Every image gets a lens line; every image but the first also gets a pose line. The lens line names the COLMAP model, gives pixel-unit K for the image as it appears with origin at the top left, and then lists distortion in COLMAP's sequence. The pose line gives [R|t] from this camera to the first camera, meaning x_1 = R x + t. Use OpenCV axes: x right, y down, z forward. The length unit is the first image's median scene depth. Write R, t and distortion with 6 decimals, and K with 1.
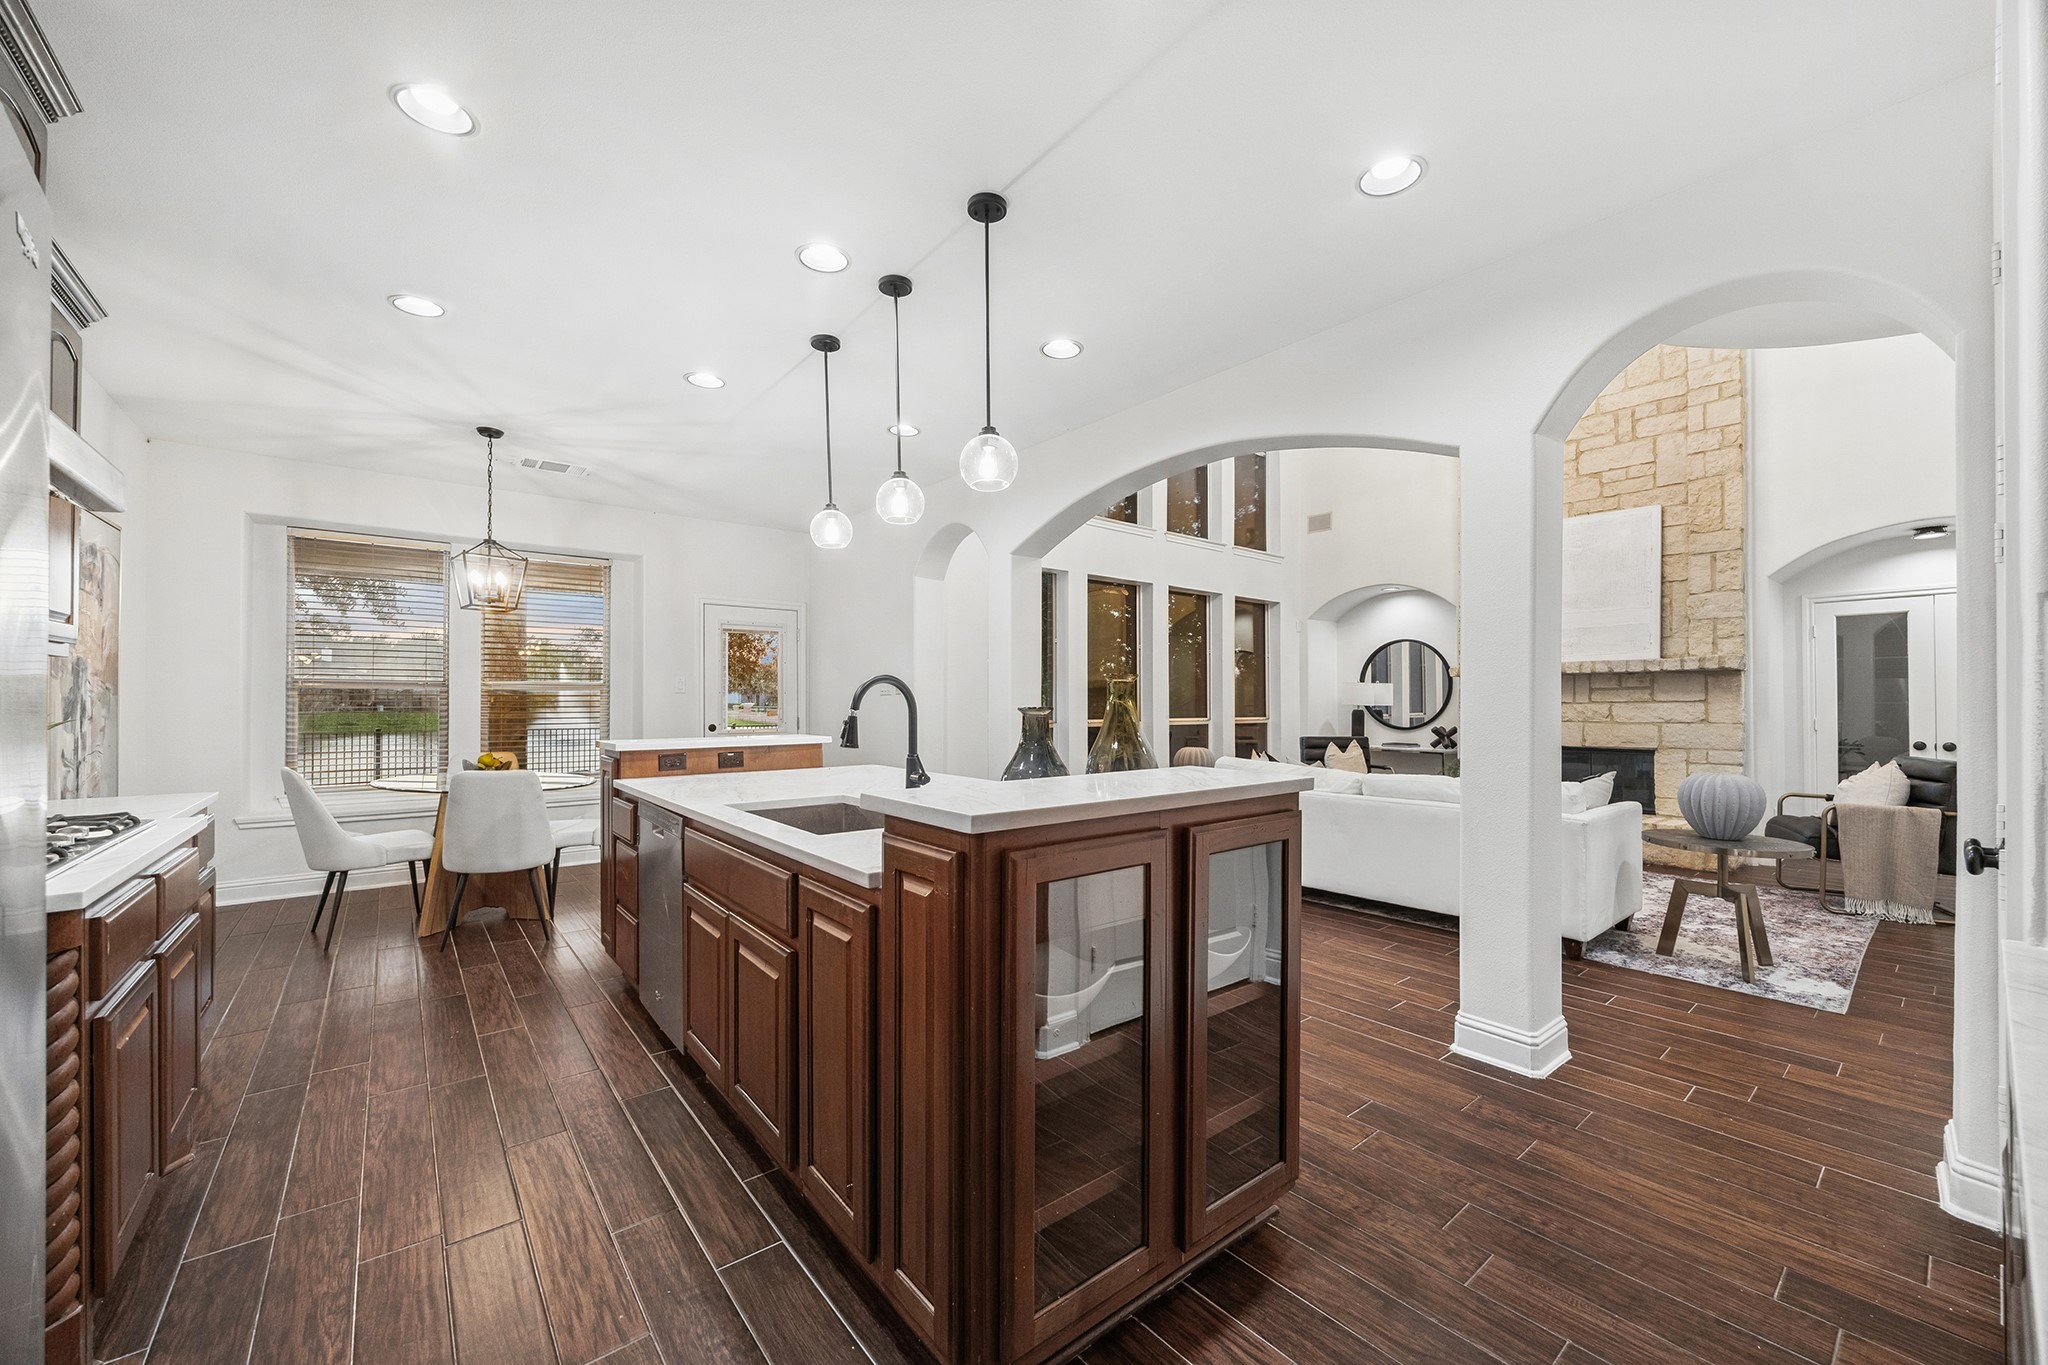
lens RADIAL K [[805.3, 0, 1015.0], [0, 805.3, 695.2], [0, 0, 1]] dist [0.002016, -0.001303]
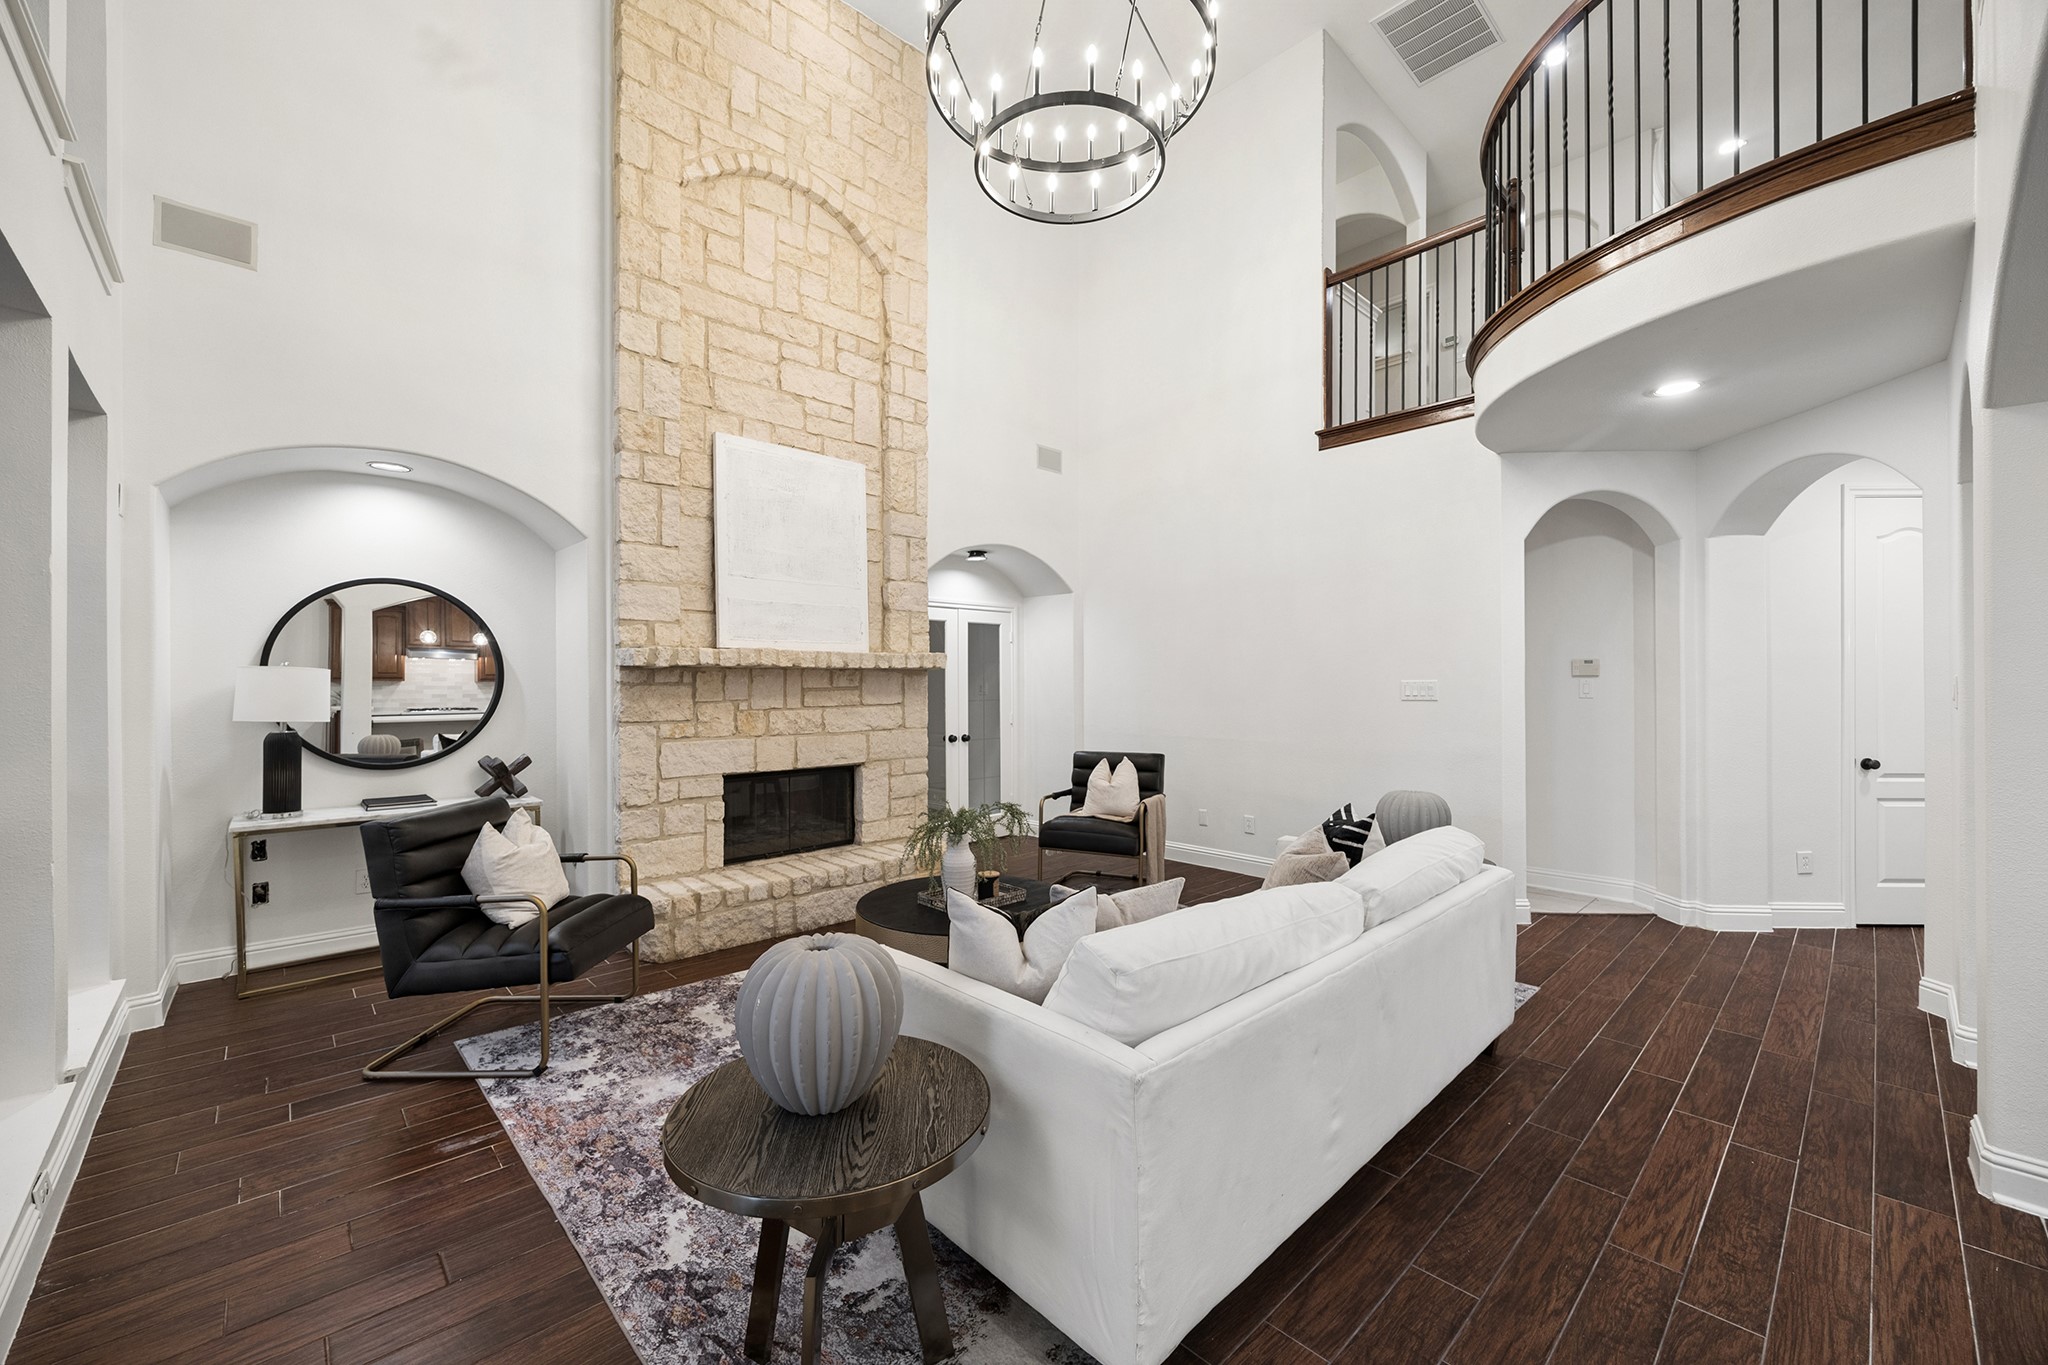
lens RADIAL K [[805.3, 0, 1012.0], [0, 805.3, 683.9], [0, 0, 1]] dist [0.002016, -0.001303]
pose [[-0.070551, -0.002788, 0.997504, -0.028417], [-0.011946, 0.999927, 0.001949, -0.016943], [-0.997437, -0.011779, -0.070579, 0.904932]]
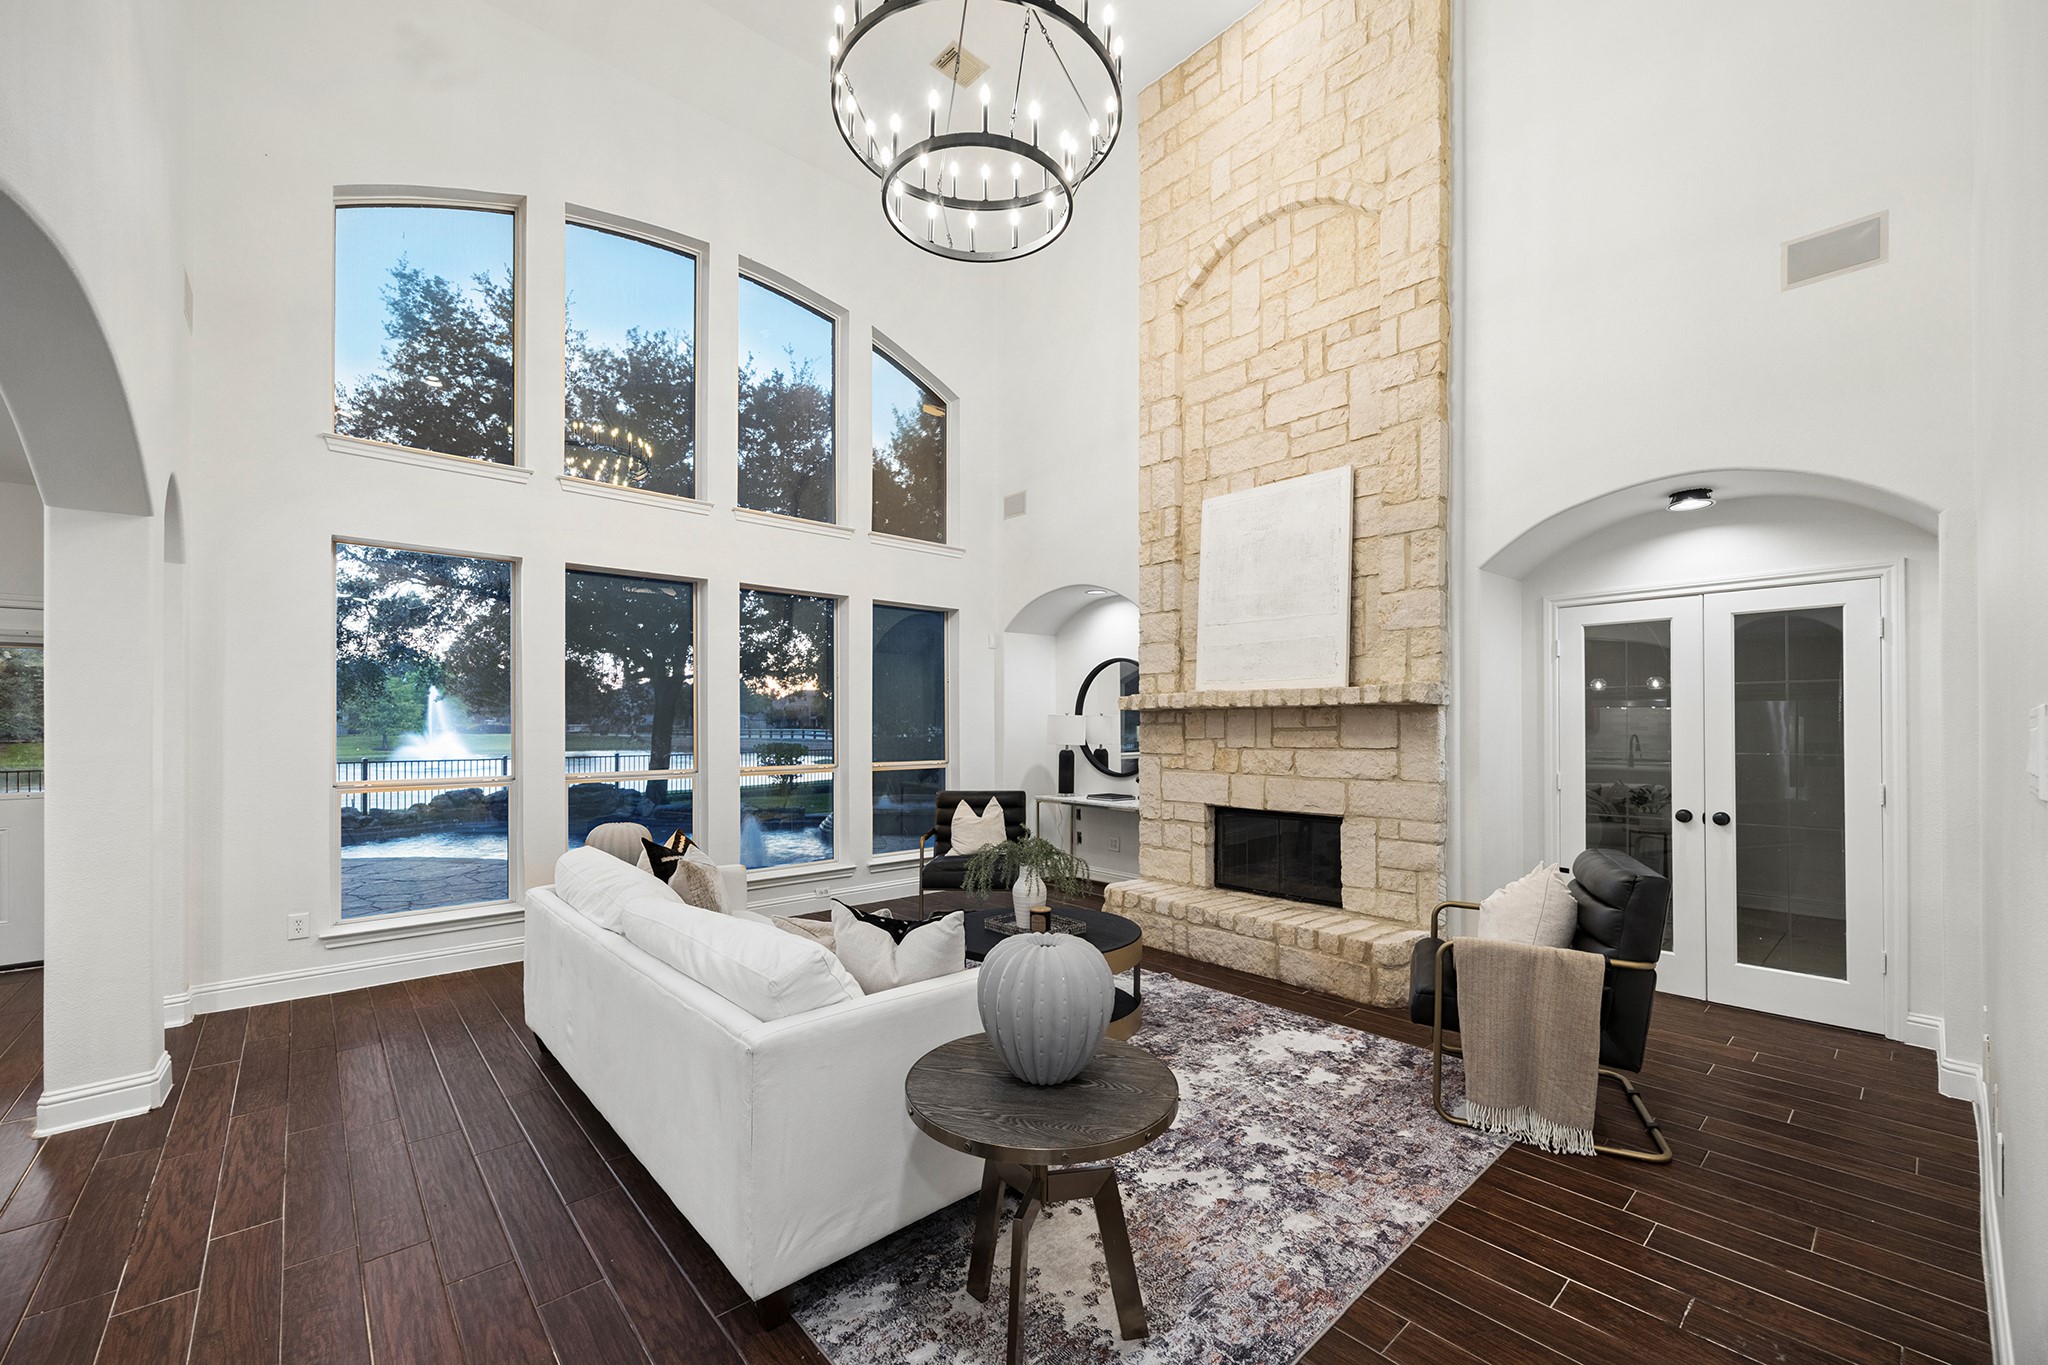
lens RADIAL K [[805.3, 0, 1037.7], [0, 805.3, 721.7], [0, 0, 1]] dist [0.002016, -0.001303]
pose [[0.998043, -0.002810, 0.062465, 0.486684], [0.002224, 0.999953, 0.009452, -0.022372], [-0.062489, -0.009295, 0.998002, 0.320327]]
